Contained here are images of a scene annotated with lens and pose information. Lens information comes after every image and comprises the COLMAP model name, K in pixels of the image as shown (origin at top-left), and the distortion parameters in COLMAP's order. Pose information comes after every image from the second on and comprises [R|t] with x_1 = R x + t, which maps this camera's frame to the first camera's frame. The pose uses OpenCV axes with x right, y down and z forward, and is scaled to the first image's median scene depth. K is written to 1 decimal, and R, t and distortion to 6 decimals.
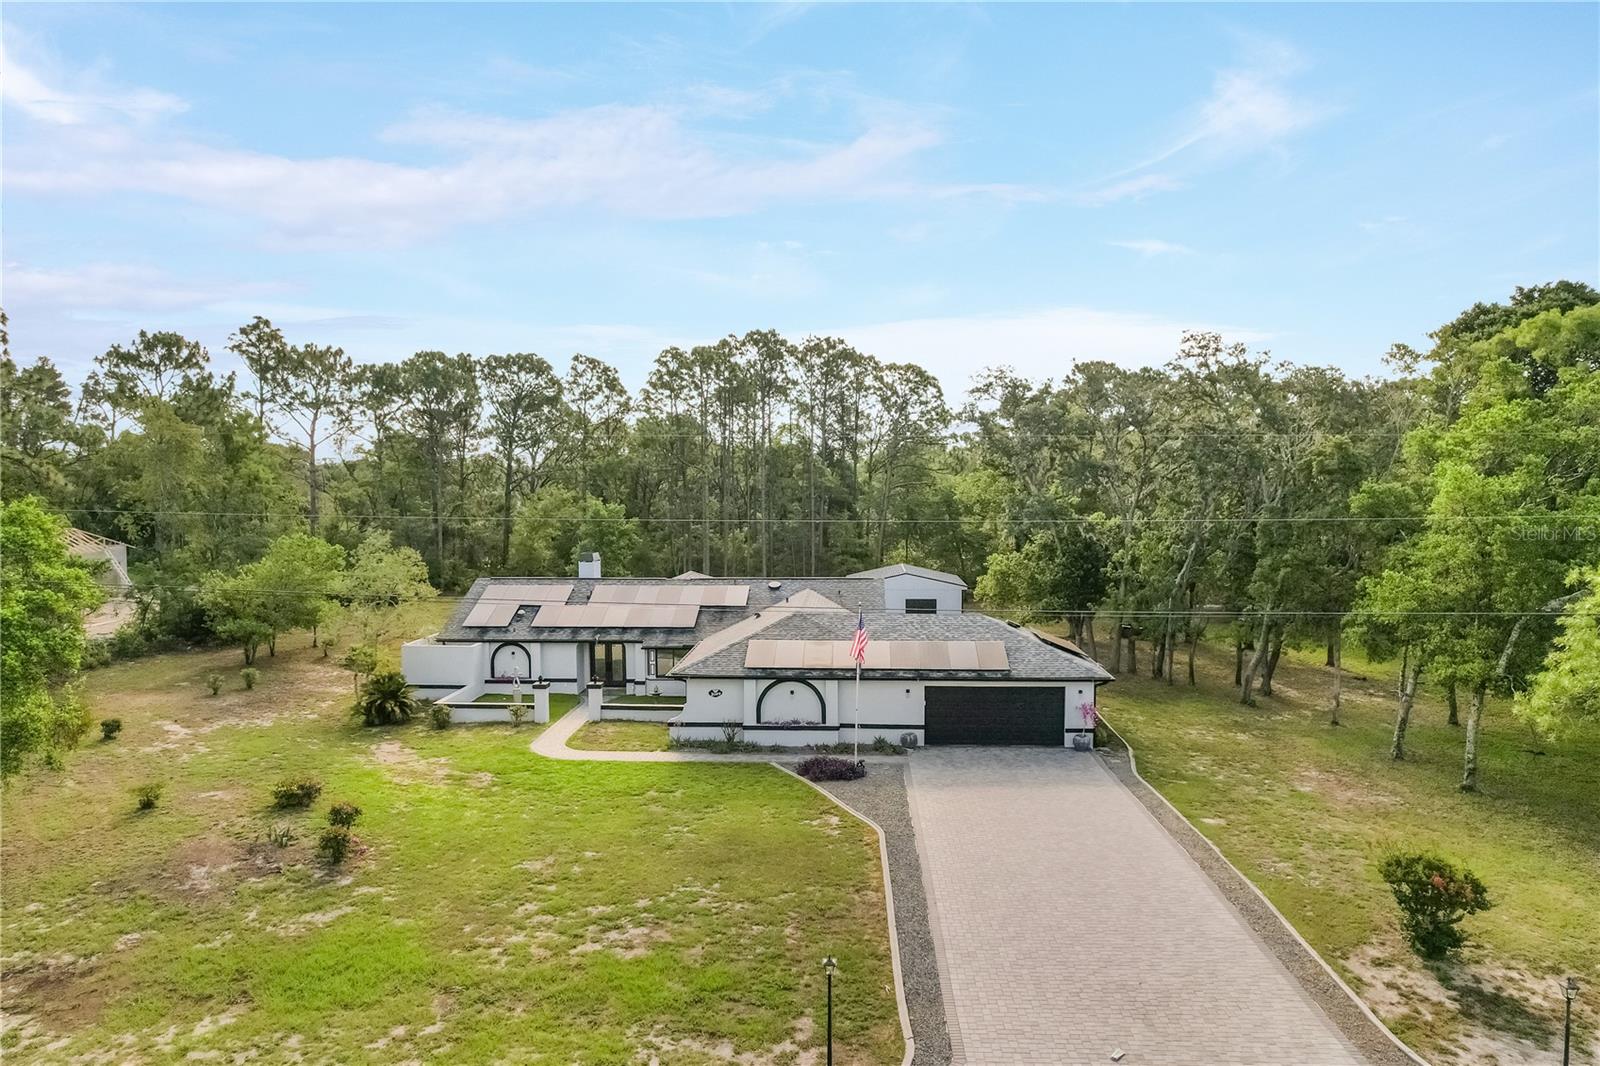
lens RADIAL K [[1057.0, 0, 800.0], [0, 1057.0, 533.0], [0, 0, 1]] dist [-0.084289, 0.082330]
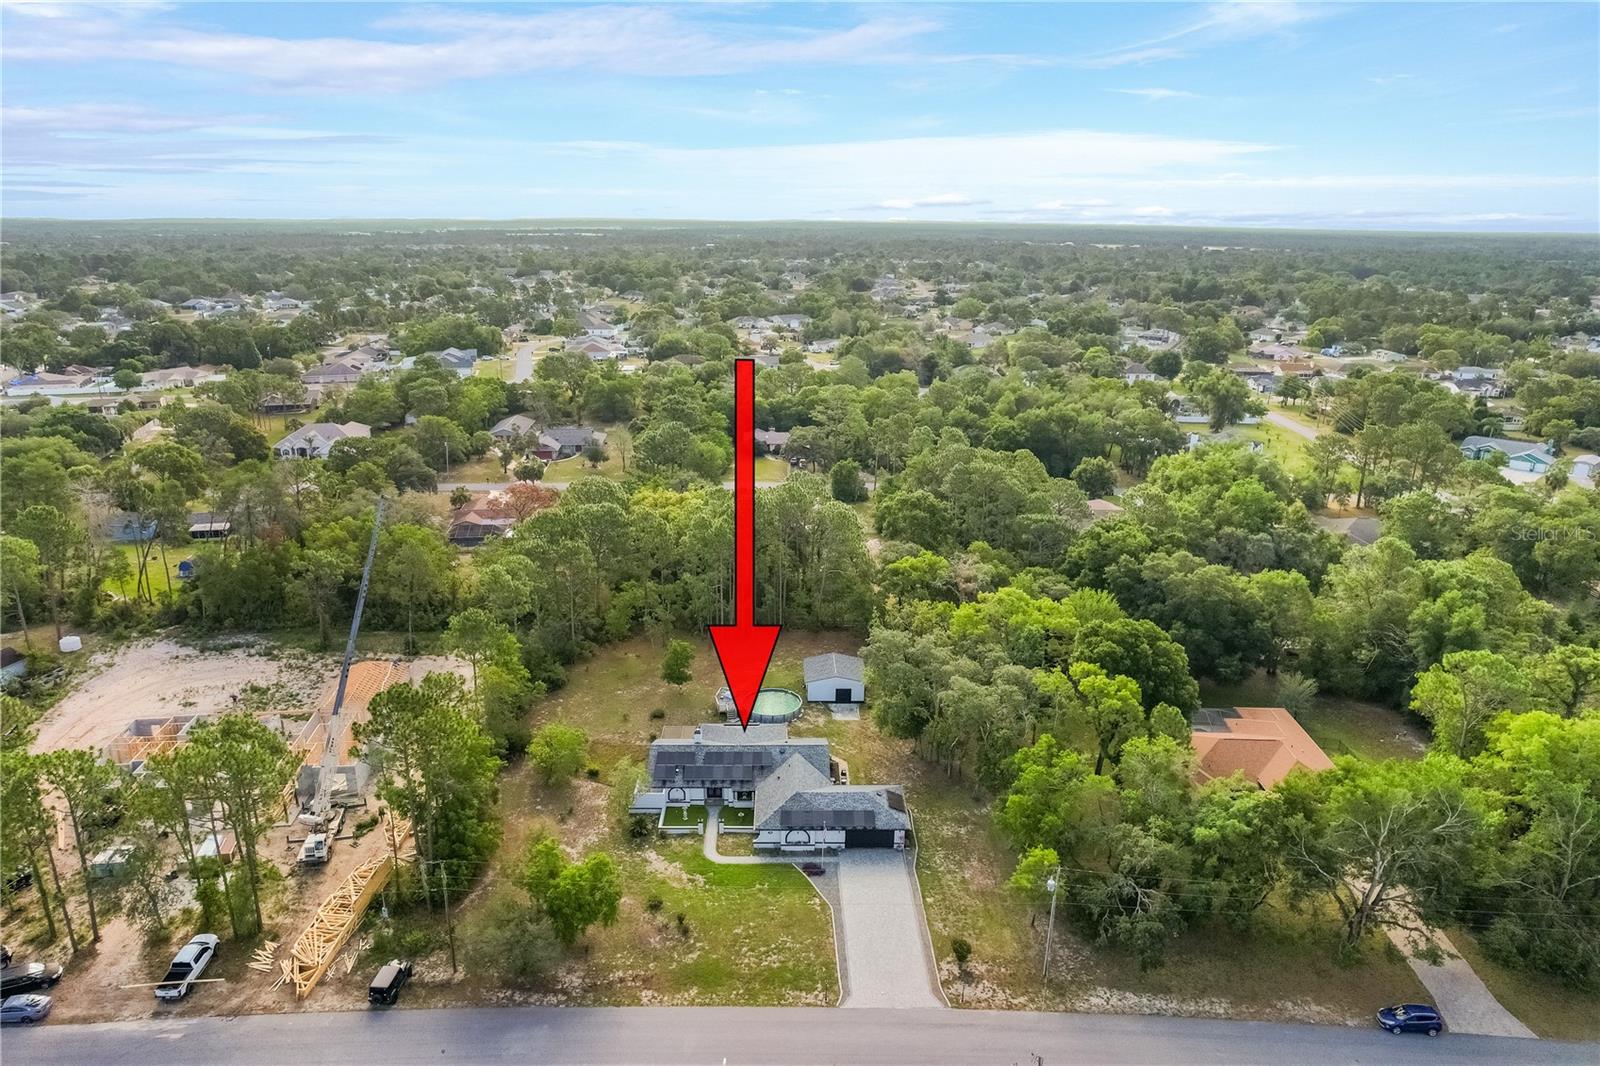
lens RADIAL K [[1023.9, 0, 800.0], [0, 1023.9, 533.0], [0, 0, 1]] dist [-0.058939, 0.054935]
pose [[0.996932, -0.005524, 0.078074, -0.198774], [-0.013666, 0.969899, 0.243122, -1.217315], [-0.077067, -0.243443, 0.966849, -1.356671]]
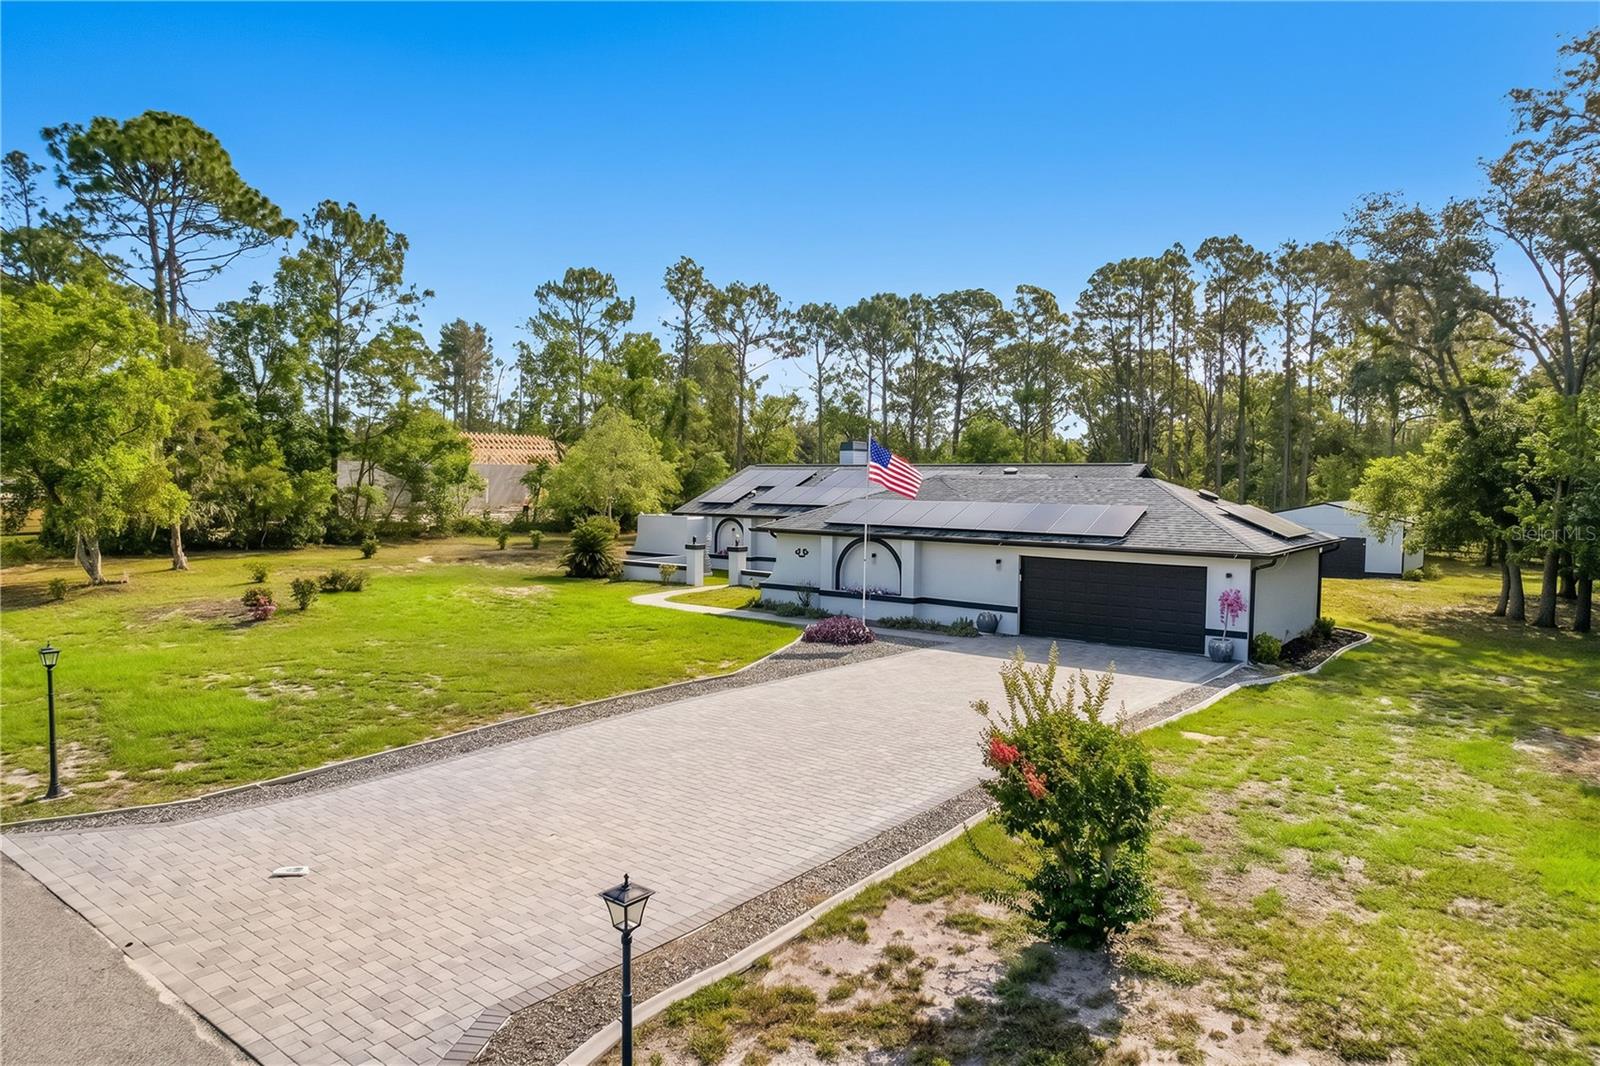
lens RADIAL K [[1029.3, 0, 800.0], [0, 1029.3, 533.0], [0, 0, 1]] dist [-0.077708, 0.072485]
pose [[0.815019, 0.042158, -0.577899, 0.392039], [-0.042302, 0.999017, 0.013220, 0.119508], [0.577889, 0.013671, 0.816001, 0.292897]]
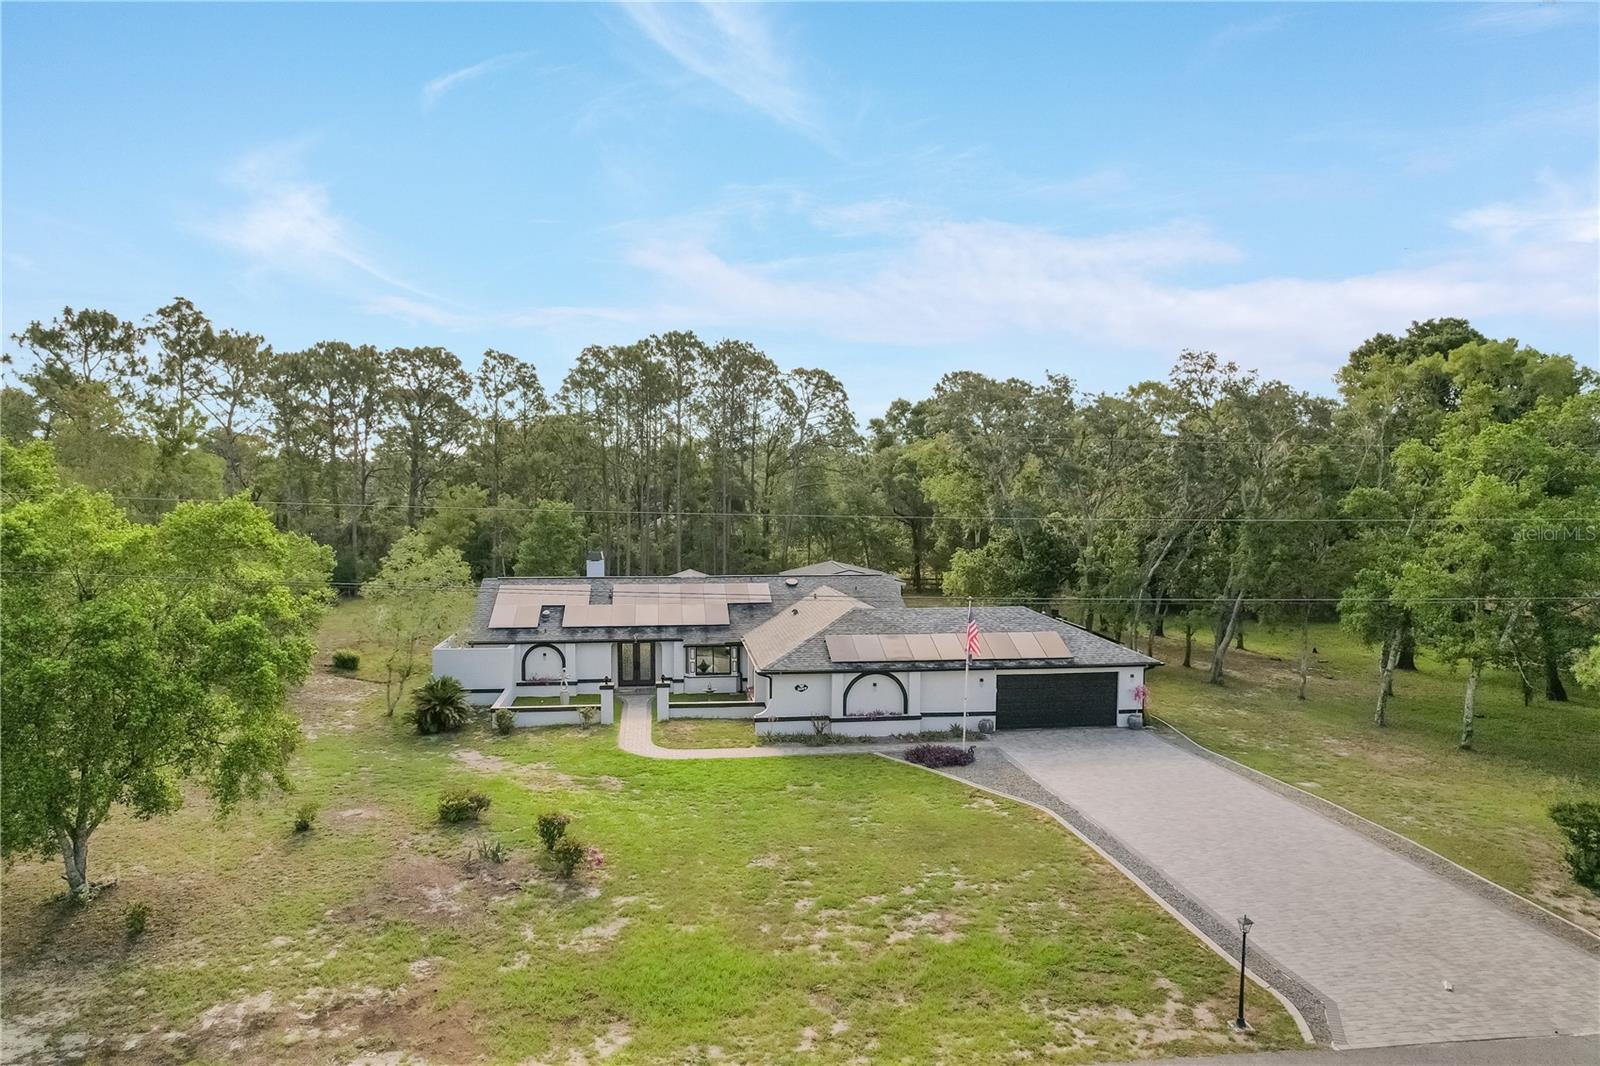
lens RADIAL K [[1029.3, 0, 800.0], [0, 1029.3, 533.0], [0, 0, 1]] dist [-0.077708, 0.072485]
pose [[0.980191, -0.001227, 0.198052, -0.266637], [0.000988, 0.999999, 0.001302, 0.000091], [-0.198053, -0.001081, 0.980191, 0.021351]]
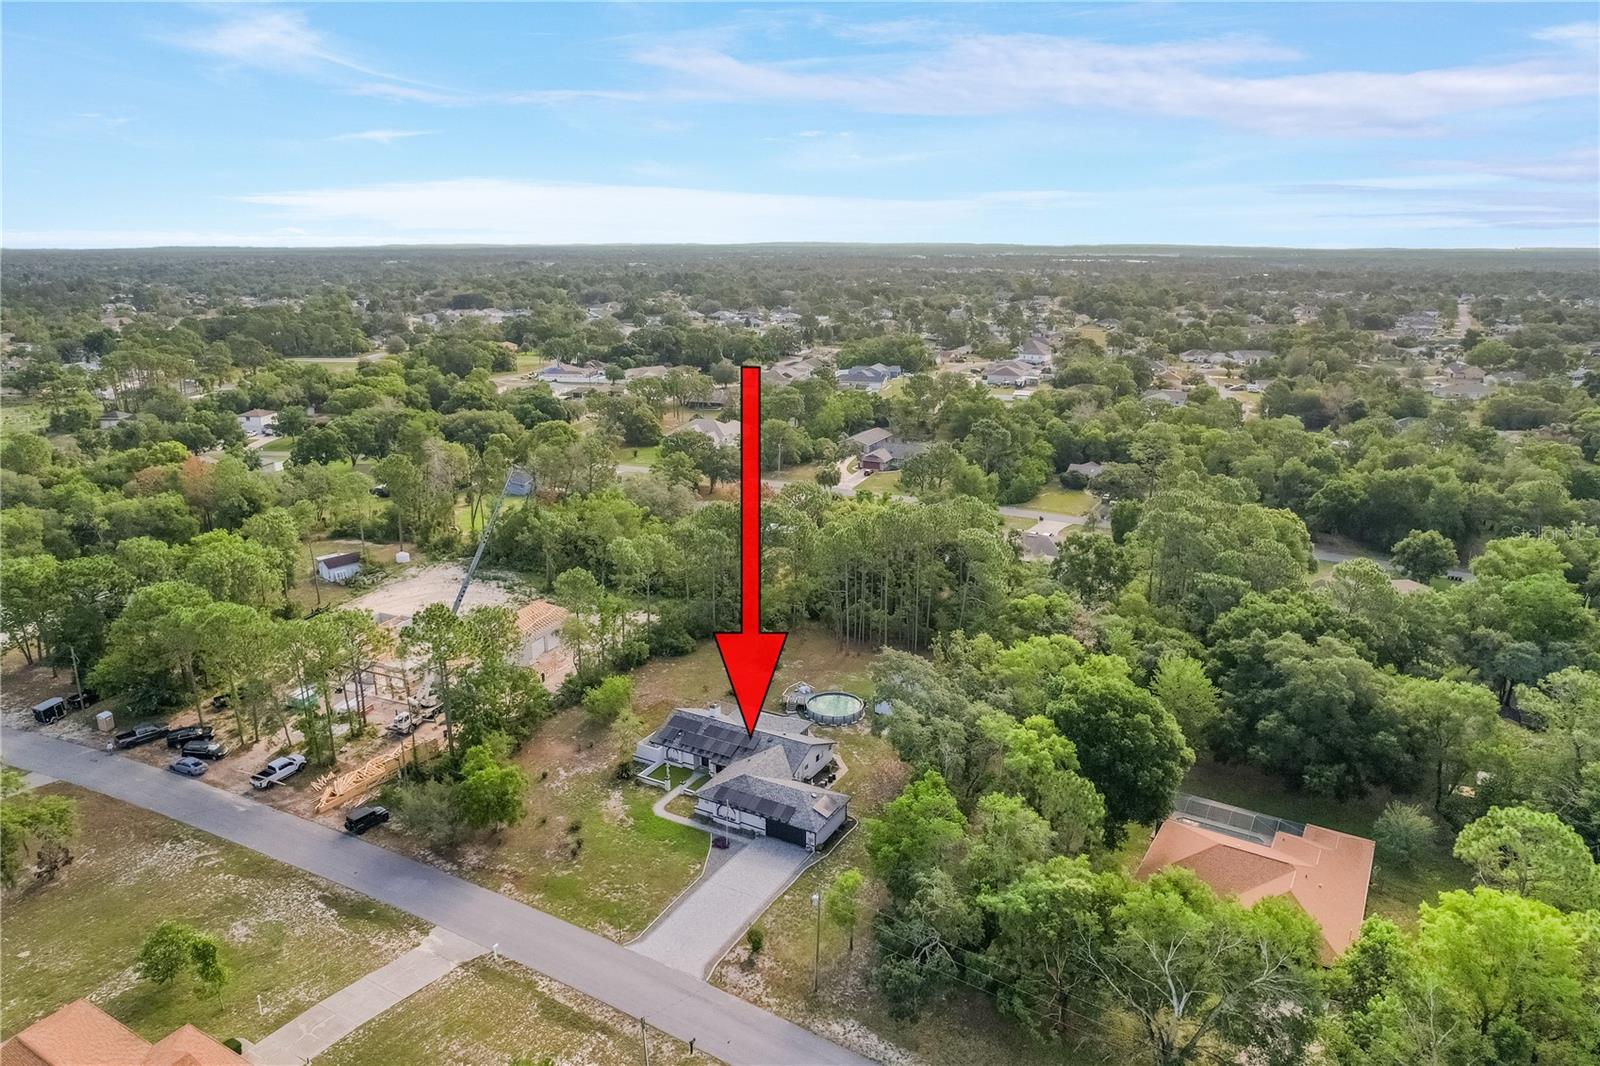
lens RADIAL K [[1029.3, 0, 800.0], [0, 1029.3, 533.0], [0, 0, 1]] dist [-0.077708, 0.072485]
pose [[0.902393, 0.128861, -0.411196, 1.228360], [-0.033522, 0.972341, 0.231146, -1.247970], [0.429609, -0.194801, 0.881753, -1.293113]]
